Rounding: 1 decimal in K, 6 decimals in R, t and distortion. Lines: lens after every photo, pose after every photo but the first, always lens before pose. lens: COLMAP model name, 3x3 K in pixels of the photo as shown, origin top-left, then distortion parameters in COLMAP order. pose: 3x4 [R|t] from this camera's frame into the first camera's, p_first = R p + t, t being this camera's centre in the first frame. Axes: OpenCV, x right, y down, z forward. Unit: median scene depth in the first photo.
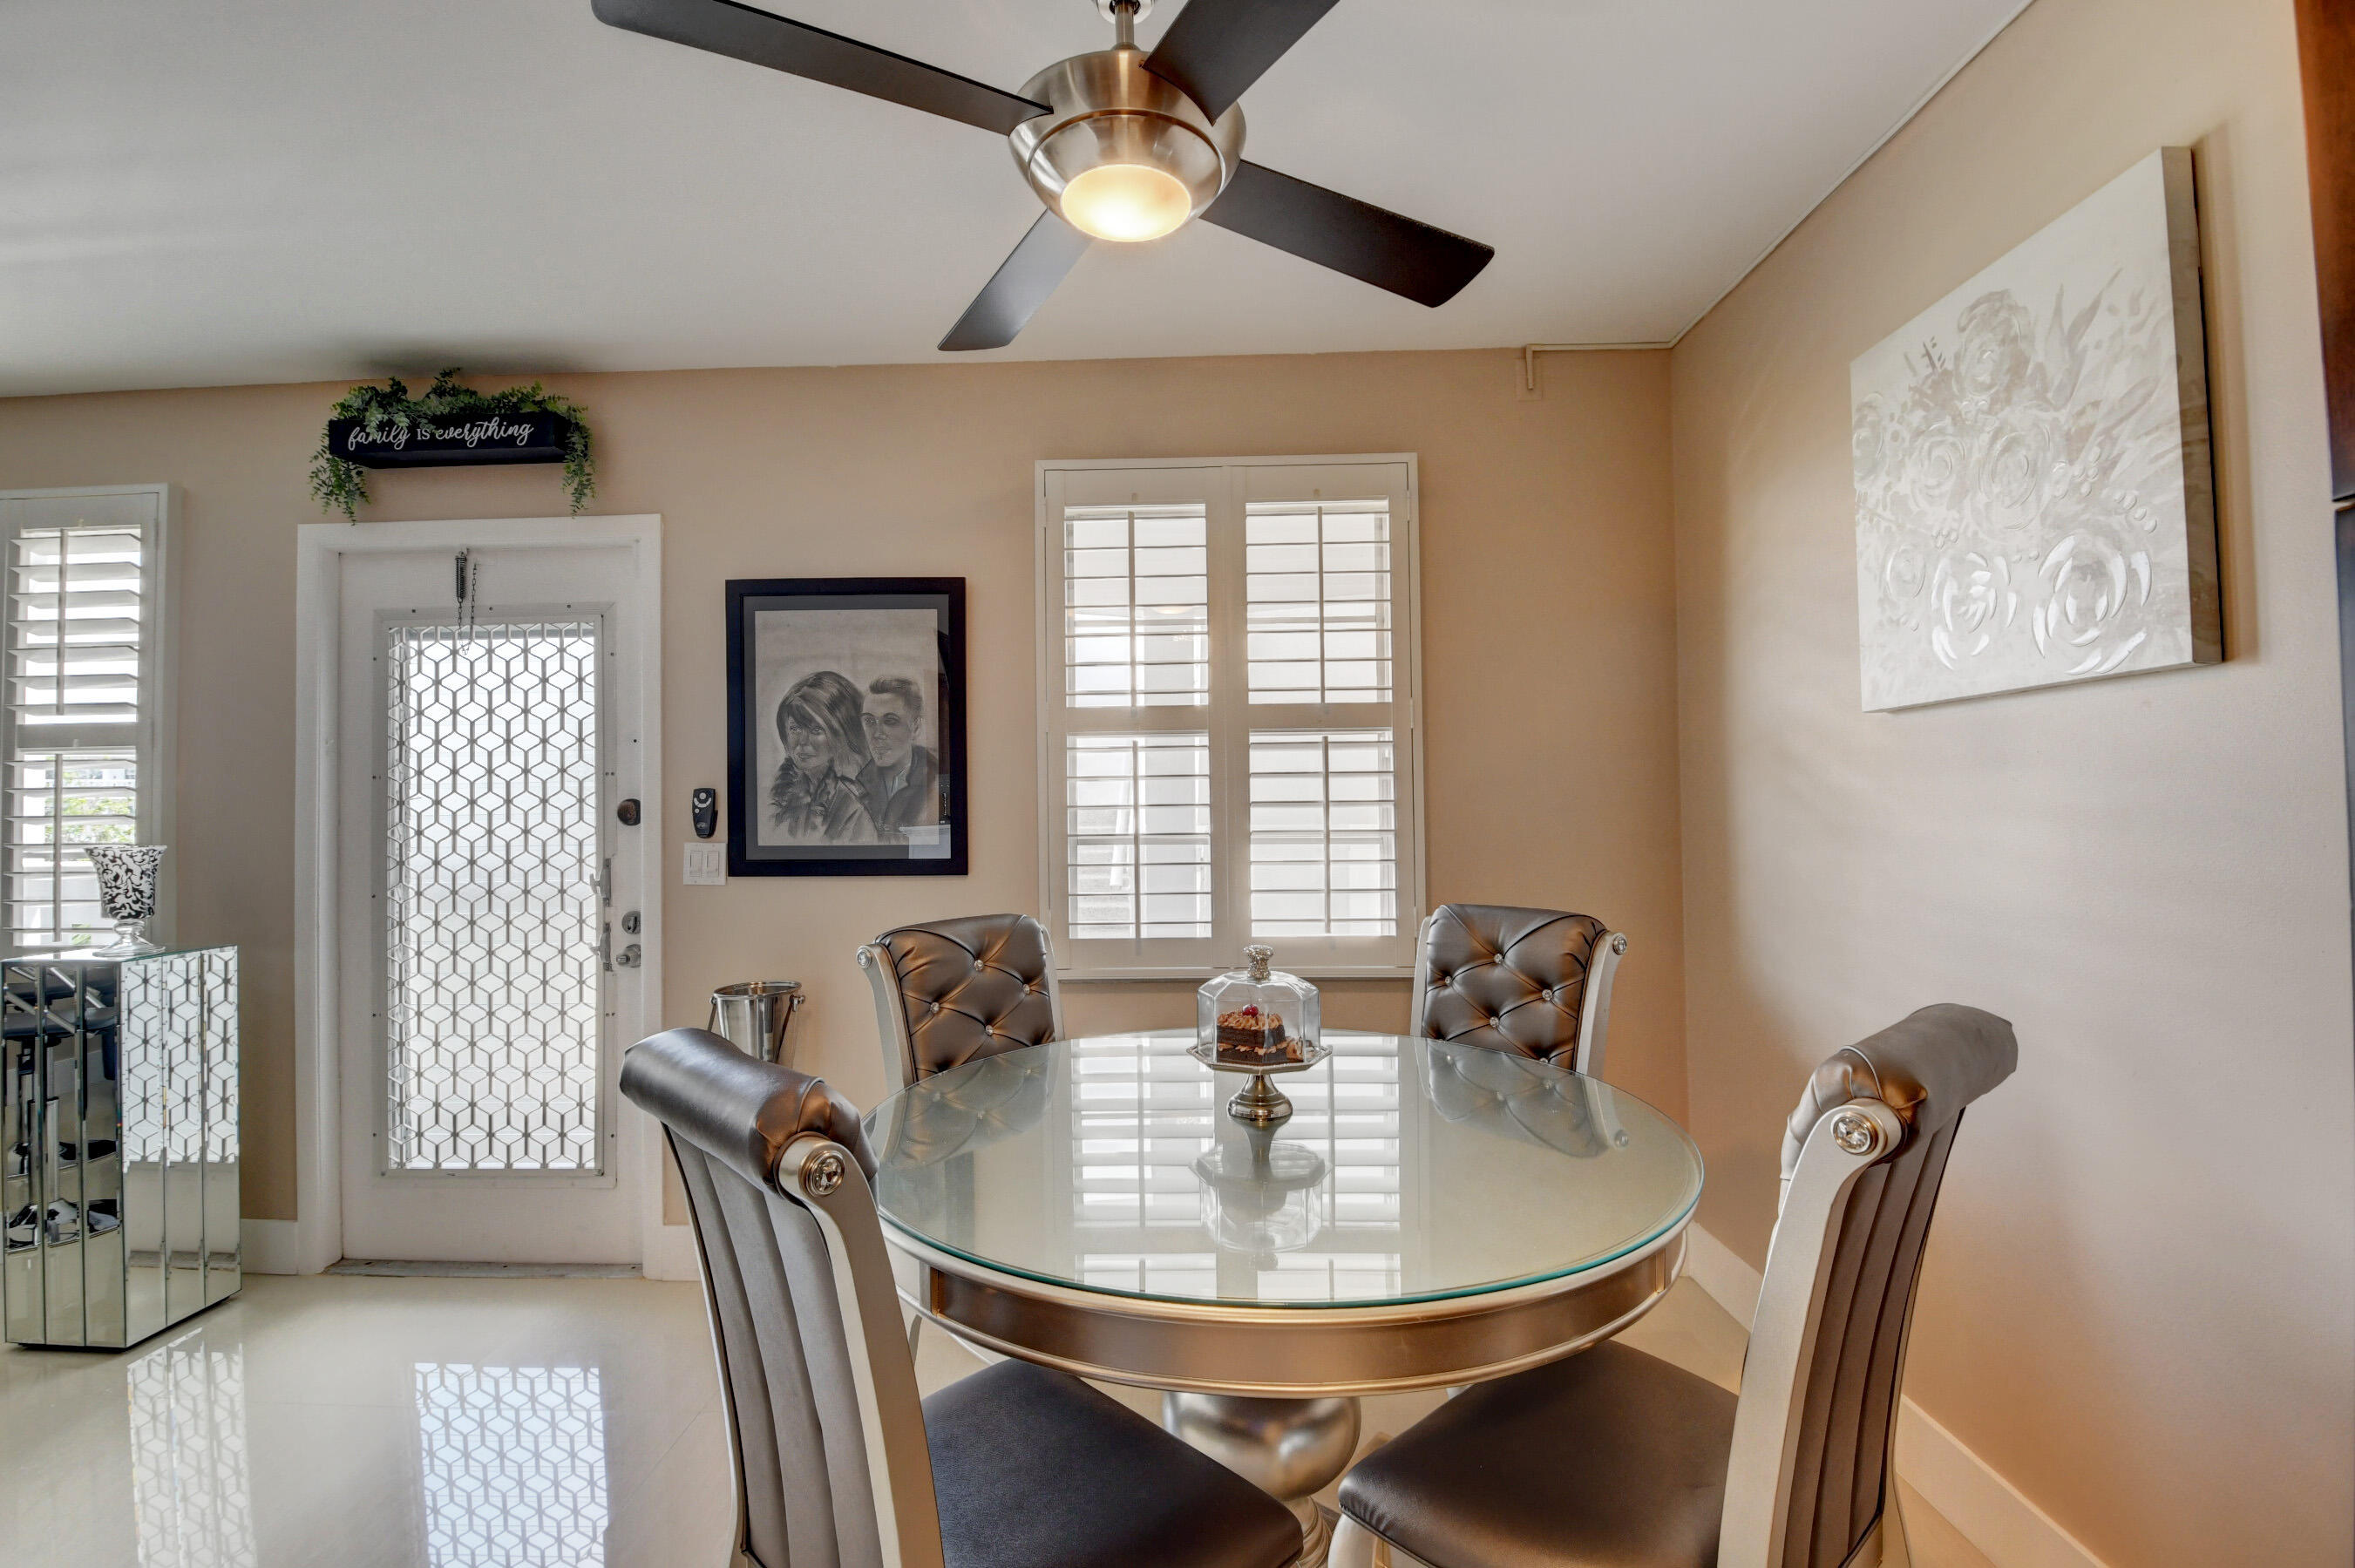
lens RADIAL K [[1035.9, 0, 1170.7], [0, 1035.9, 784.7], [0, 0, 1]] dist [0.013262, -0.028353]
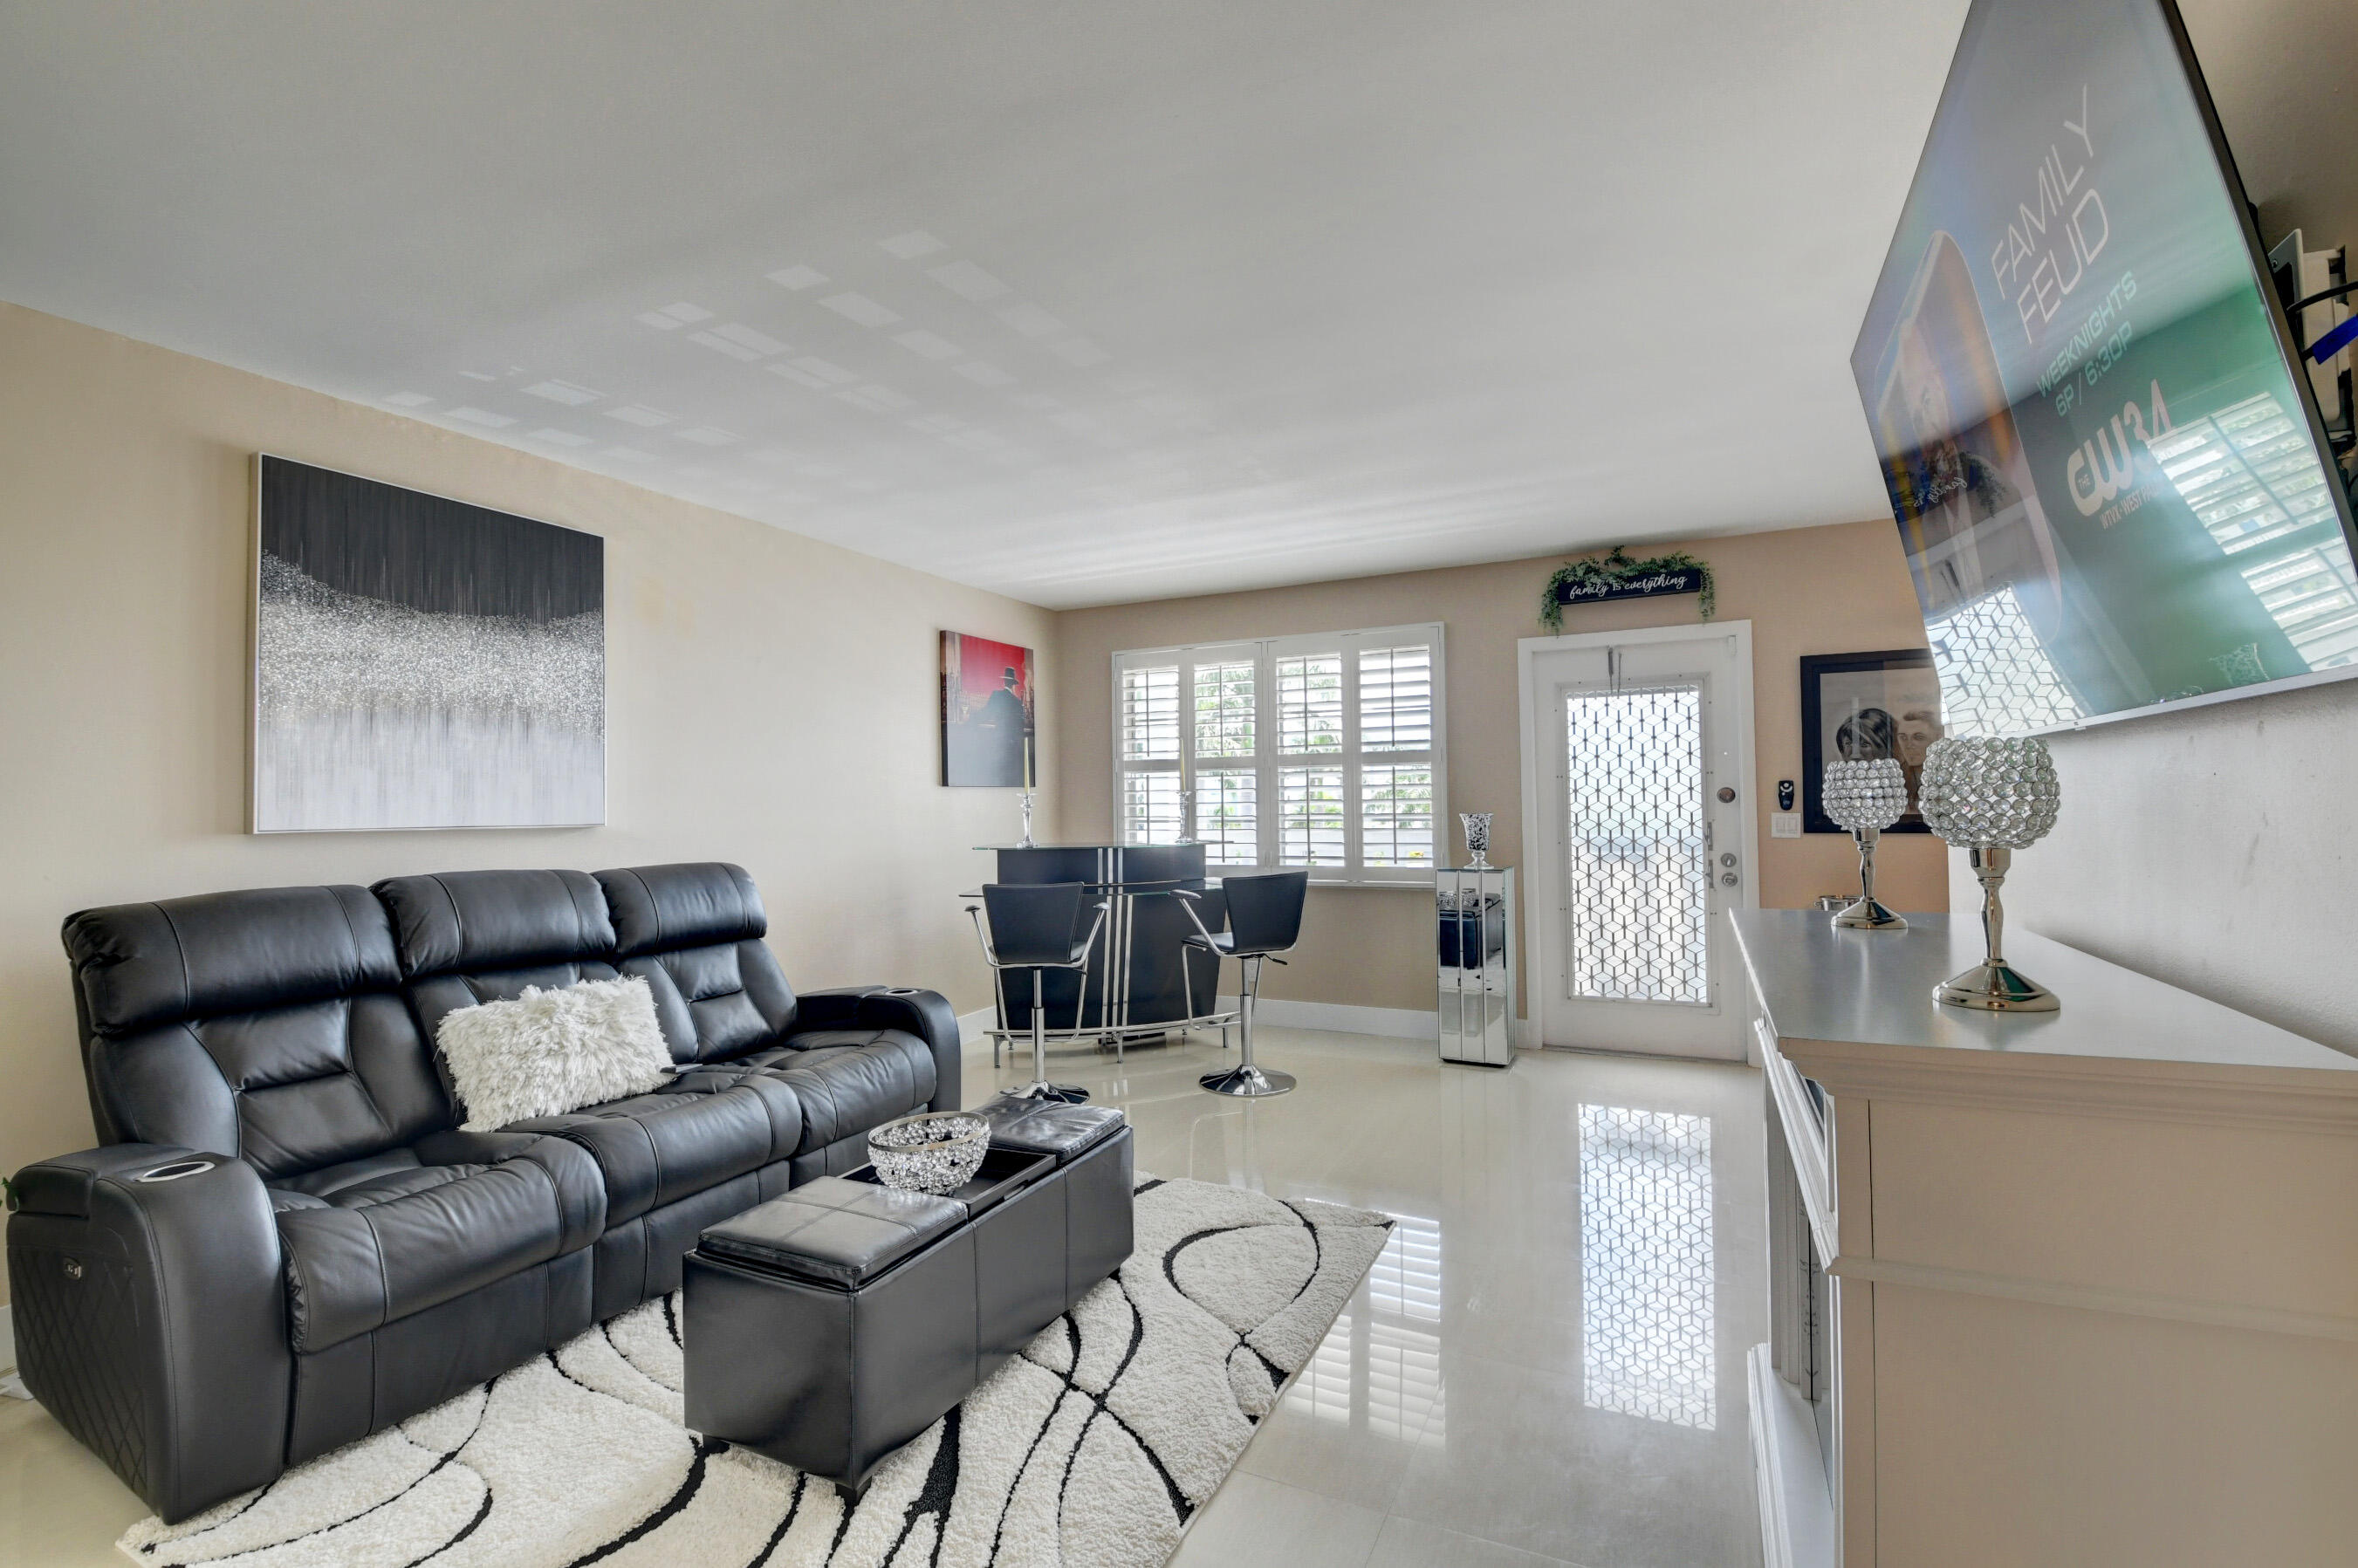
lens RADIAL K [[1028.9, 0, 1177.6], [0, 1028.9, 783.0], [0, 0, 1]] dist [0.014398, -0.028604]
pose [[0.910065, -0.011408, -0.414309, -0.657552], [0.013885, 0.999899, 0.002969, -0.010987], [0.414233, -0.008454, 0.910132, -0.935277]]
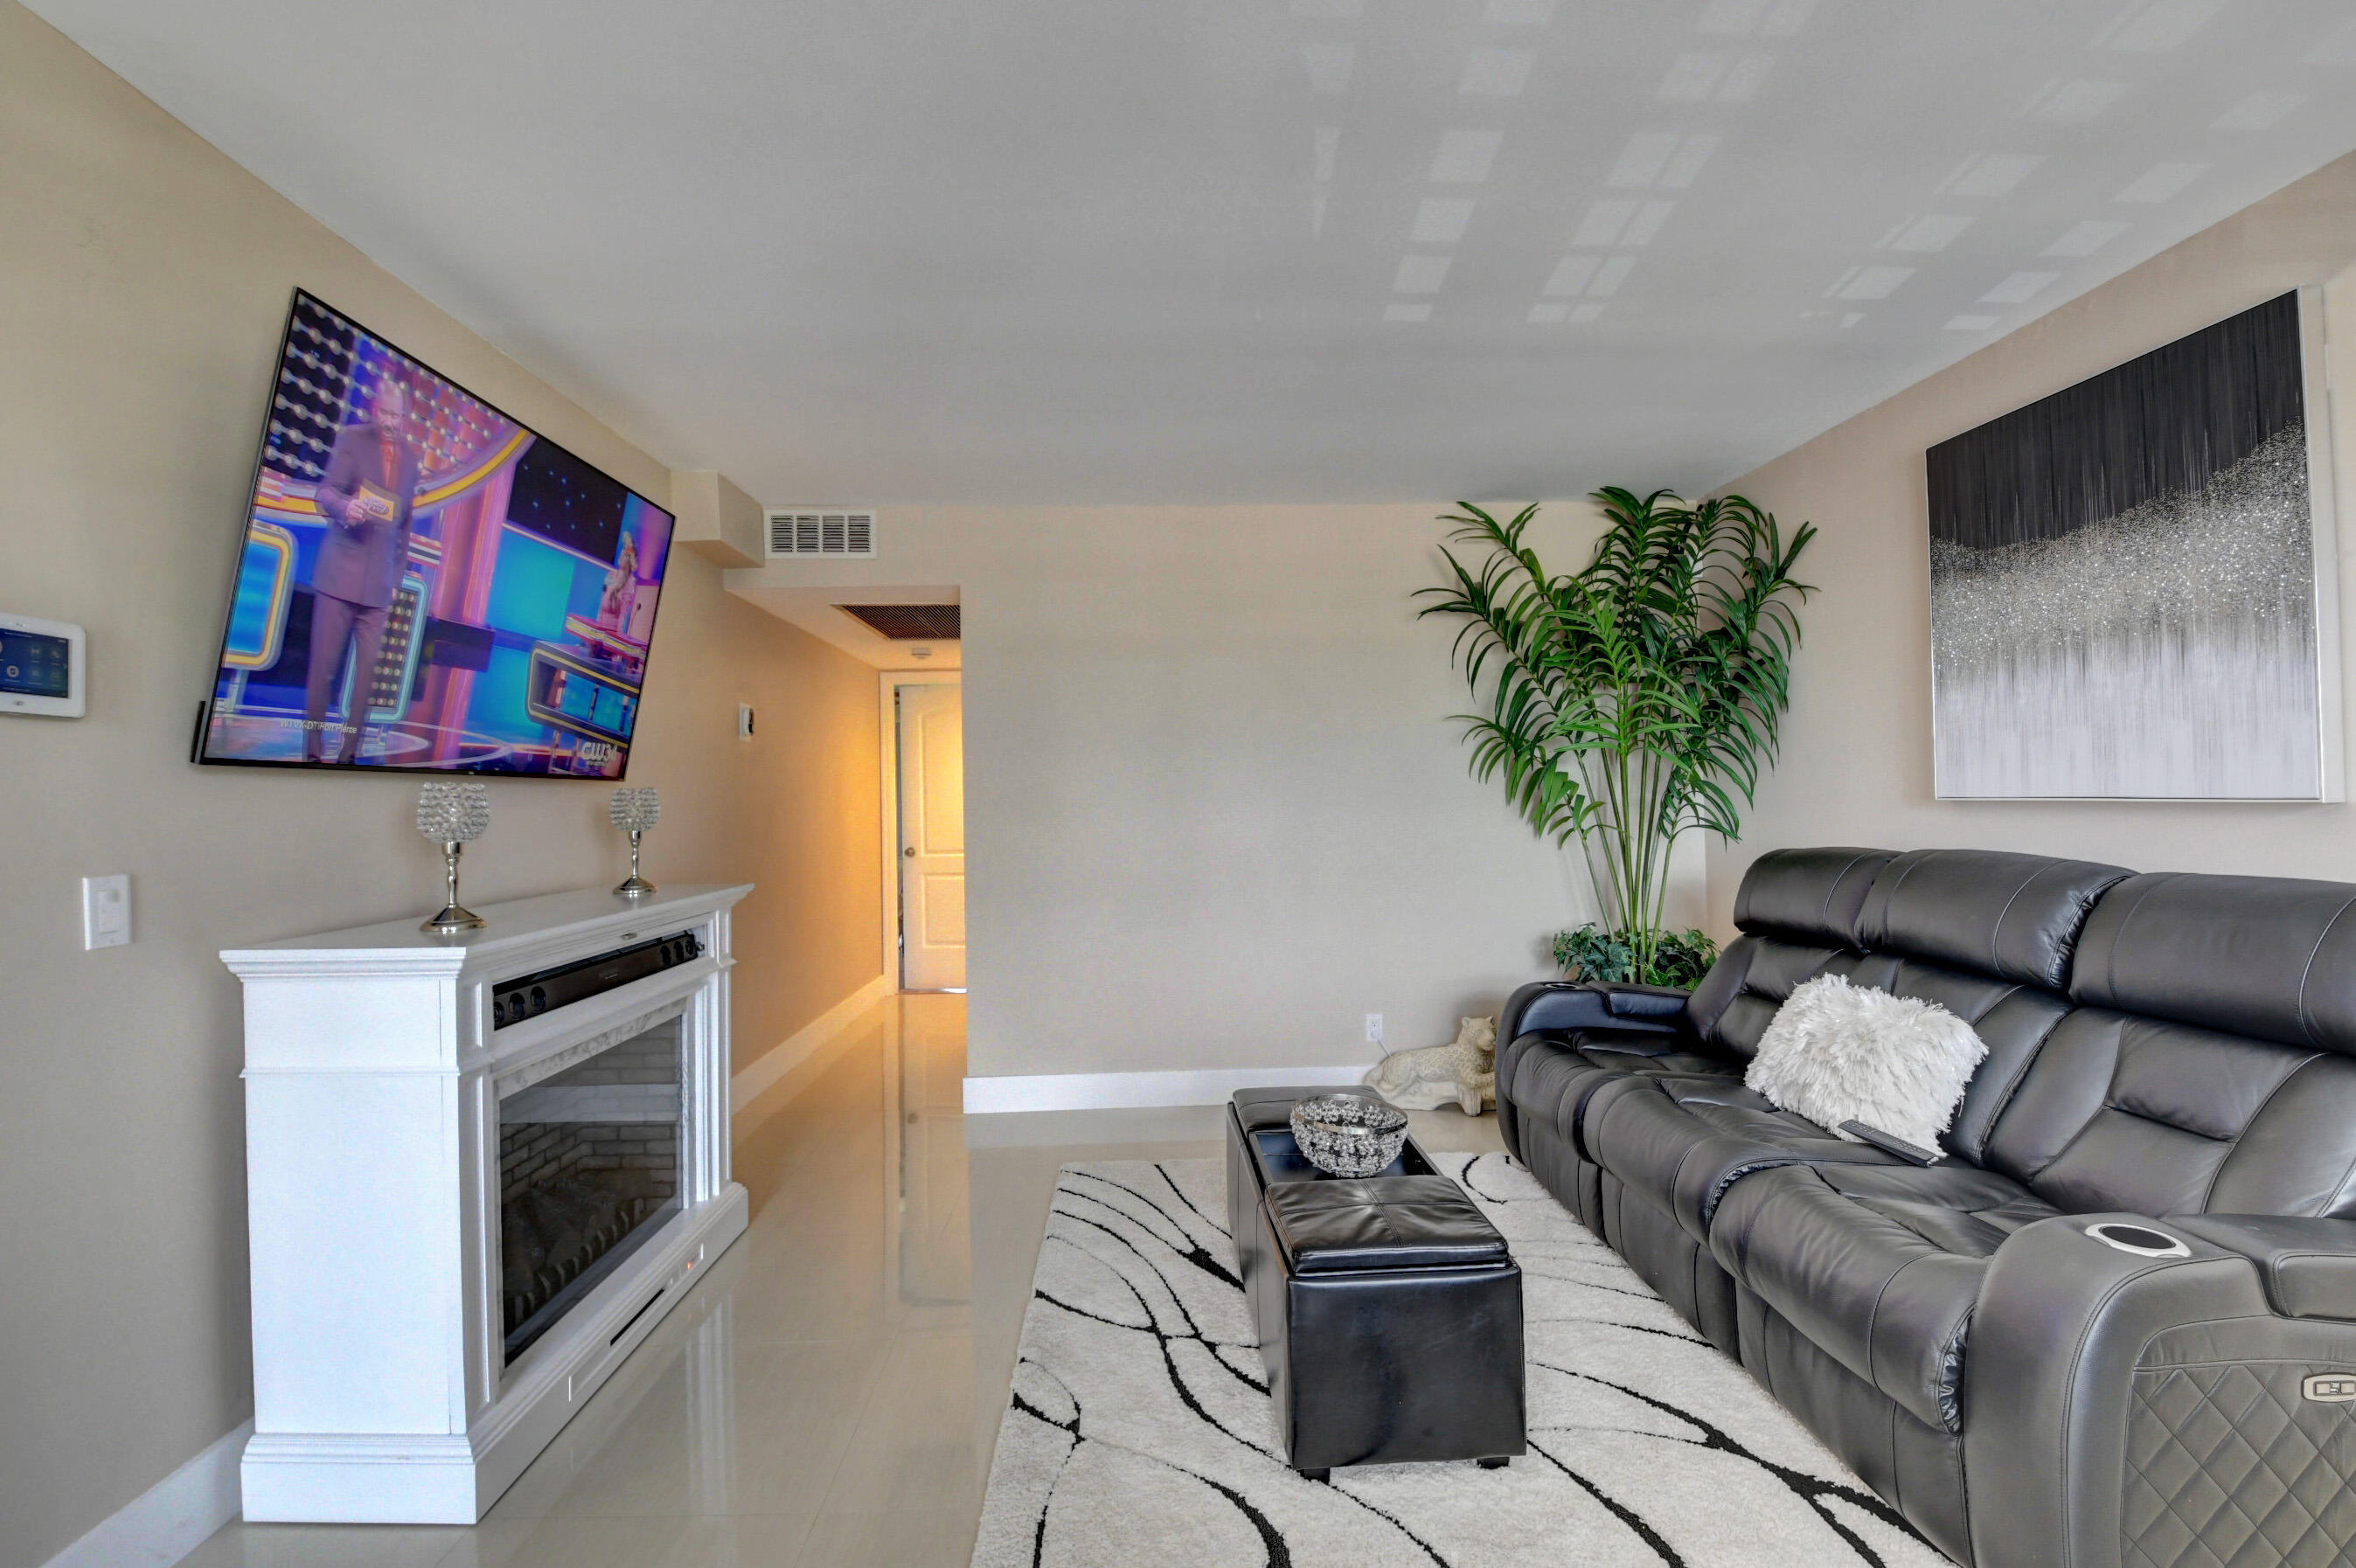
lens RADIAL K [[1047.5, 0, 1160.0], [0, 1047.5, 782.7], [0, 0, 1]] dist [0.000600, -0.022753]
pose [[-0.997960, 0.028409, -0.057168, -0.996147], [0.030581, 0.998829, -0.037485, 0.026073], [0.056036, -0.039157, -0.997661, 0.612641]]
